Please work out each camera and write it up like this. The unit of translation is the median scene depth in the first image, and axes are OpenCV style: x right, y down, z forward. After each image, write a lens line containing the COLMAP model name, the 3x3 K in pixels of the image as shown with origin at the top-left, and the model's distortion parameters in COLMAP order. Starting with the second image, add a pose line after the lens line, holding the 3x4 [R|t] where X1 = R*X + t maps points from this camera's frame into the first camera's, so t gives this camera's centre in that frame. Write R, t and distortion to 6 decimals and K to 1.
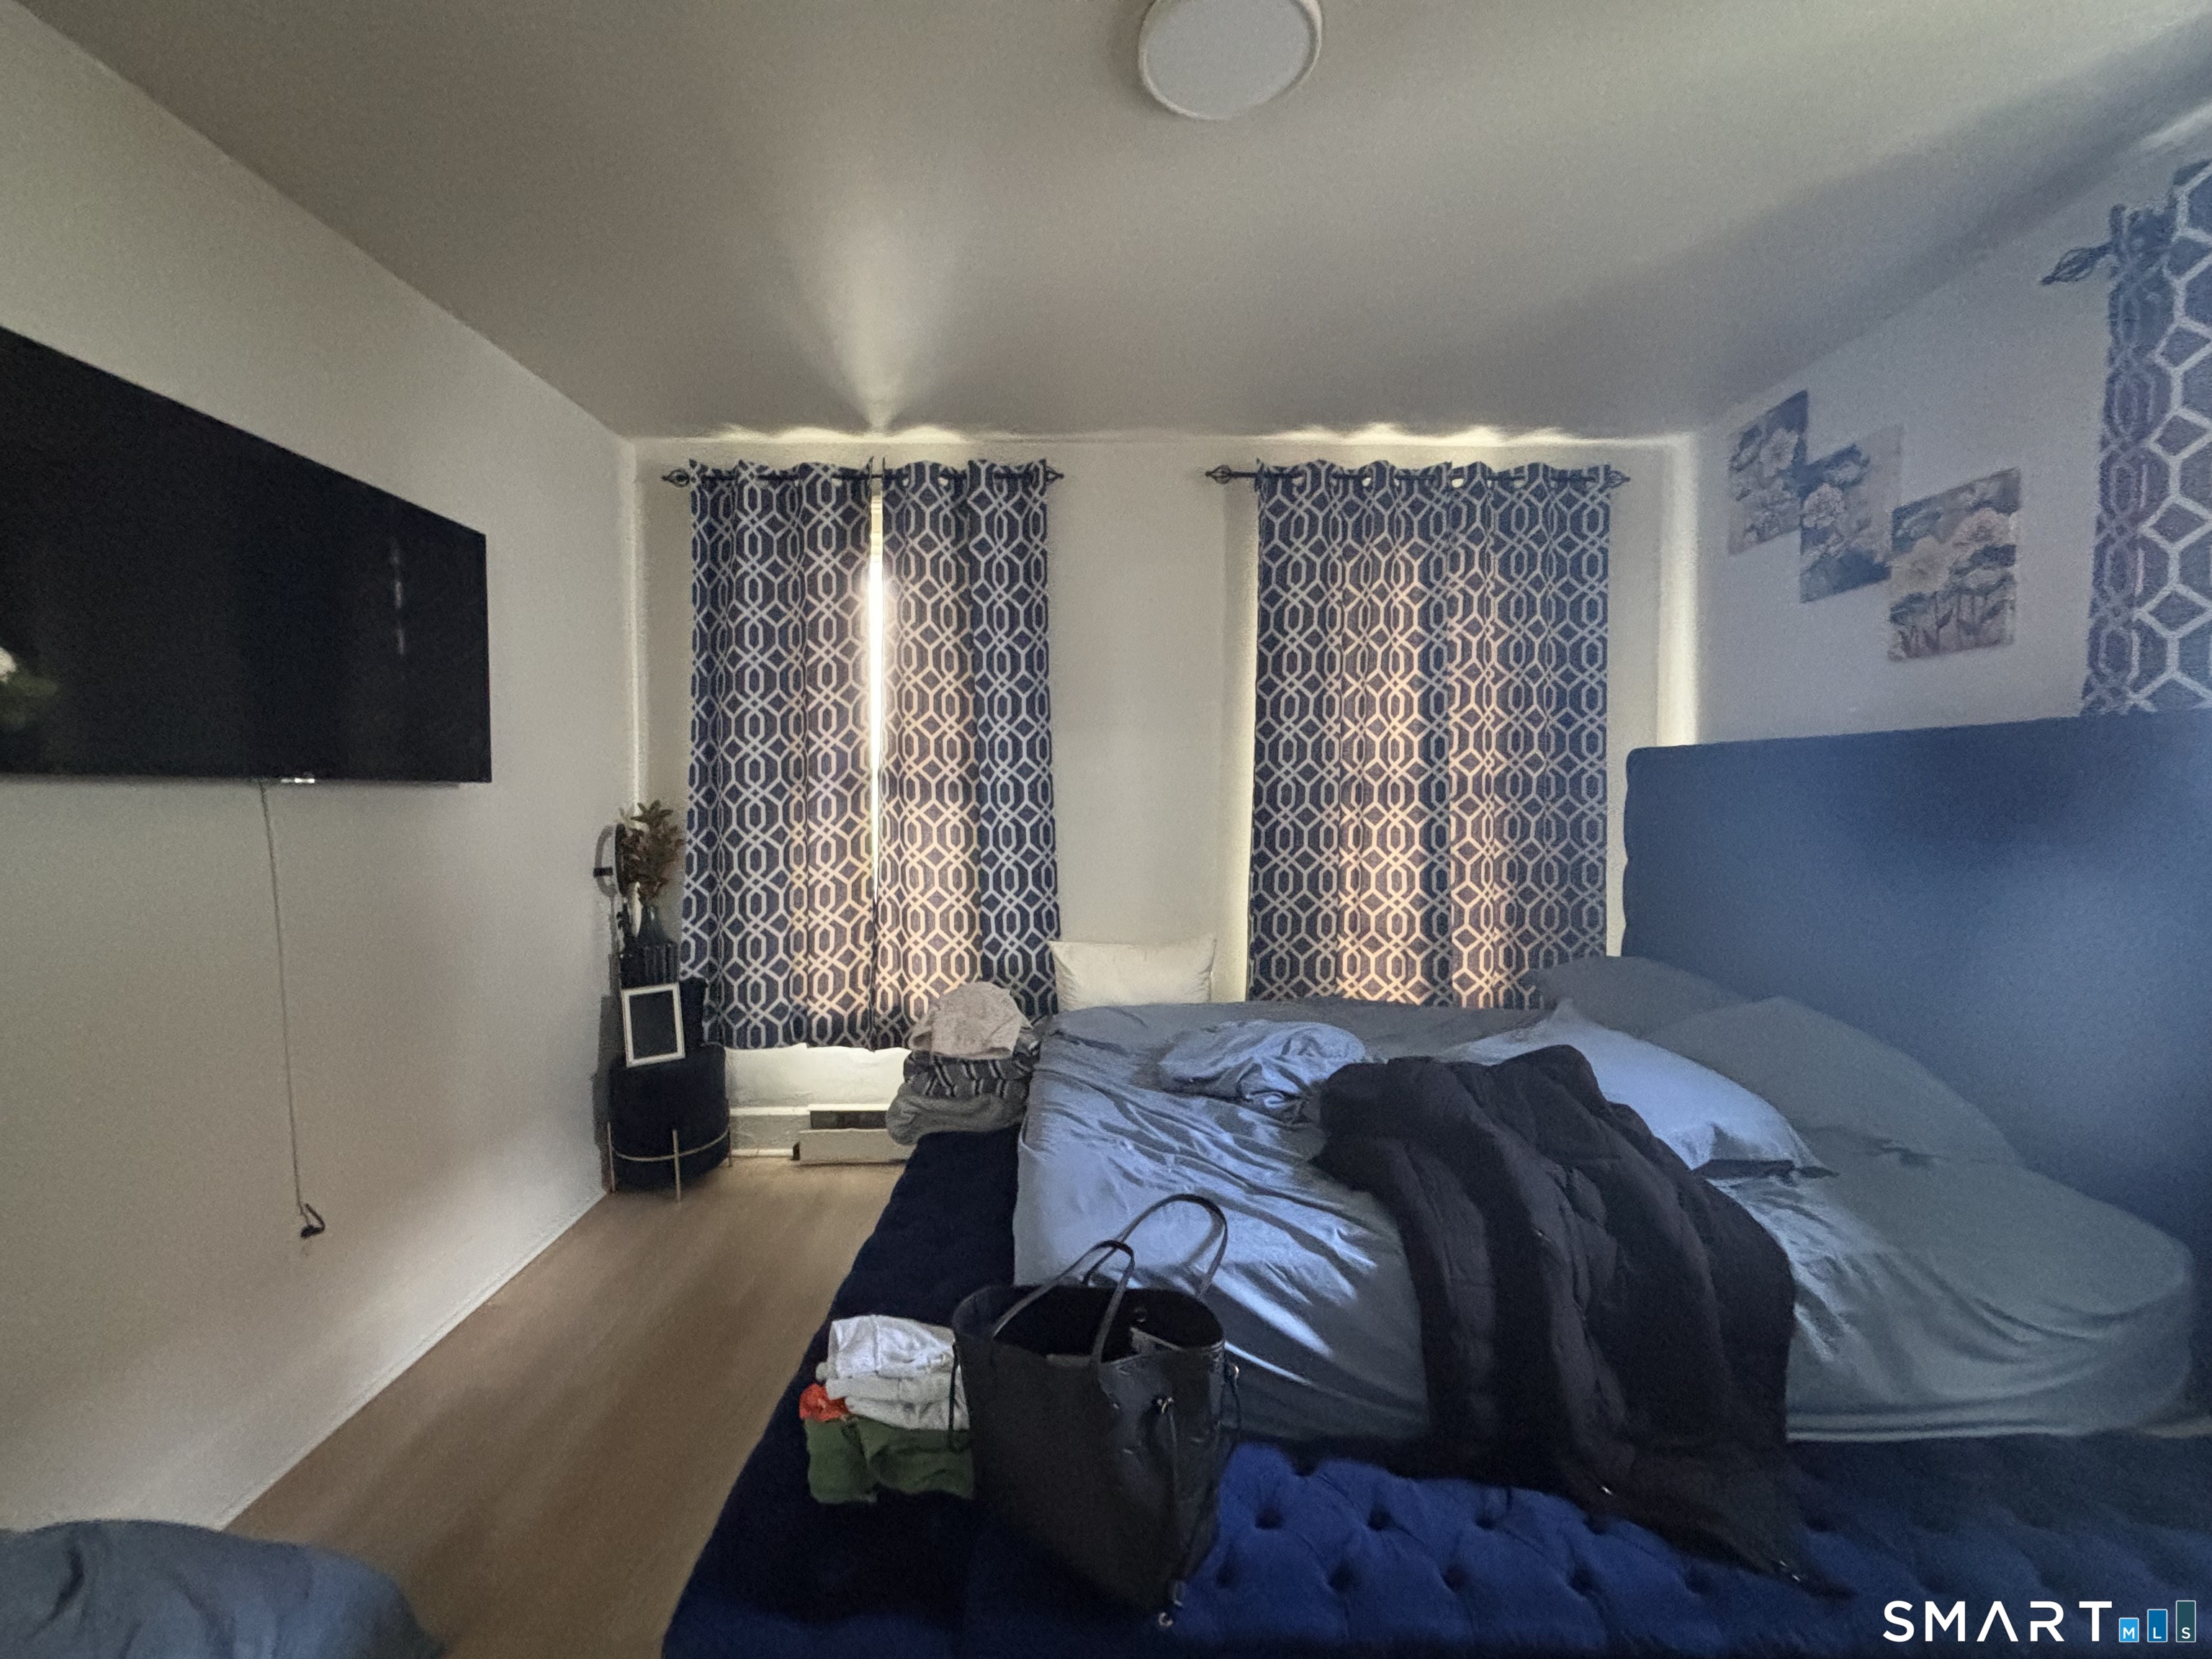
lens RADIAL K [[887.0, 0, 1101.5], [0, 887.0, 822.6], [0, 0, 1]] dist [-0.004891, -0.000352]
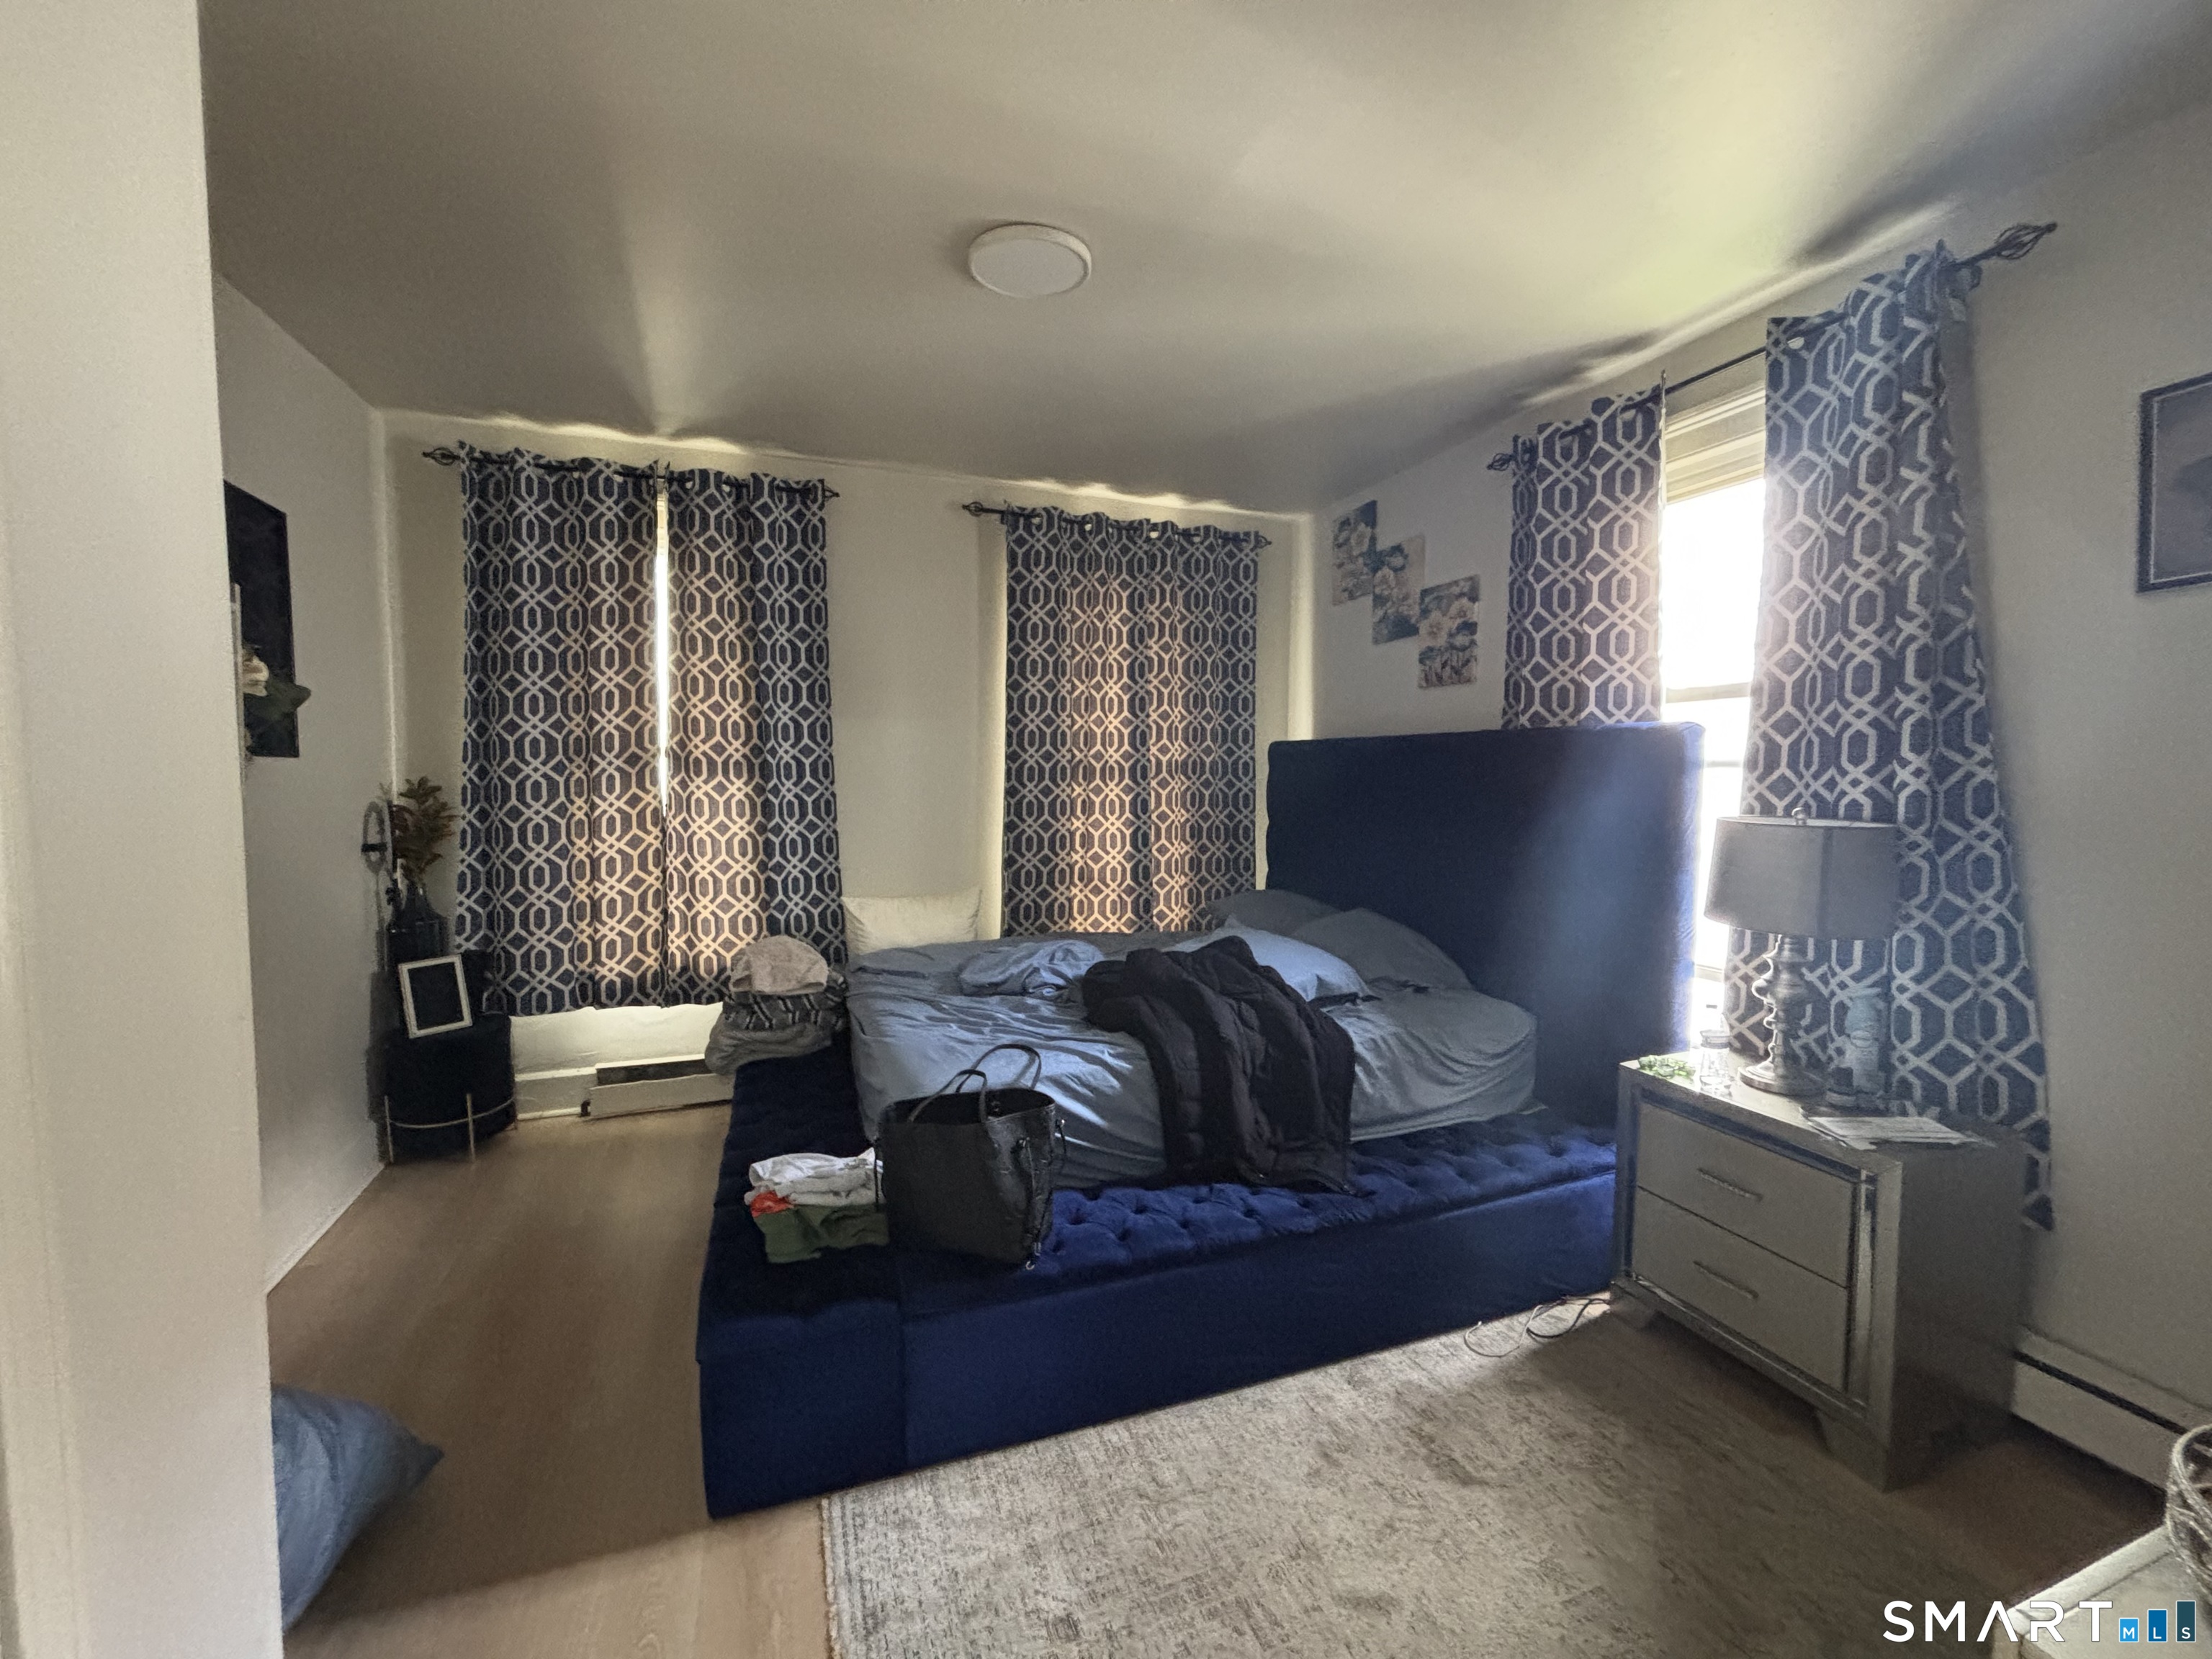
lens RADIAL K [[887.0, 0, 1104.5], [0, 887.0, 825.7], [0, 0, 1]] dist [-0.004891, -0.000352]
pose [[0.938124, -0.015268, 0.345962, -0.126926], [0.007366, 0.999681, 0.024145, 0.012239], [-0.346220, -0.020102, 0.937938, -0.210424]]
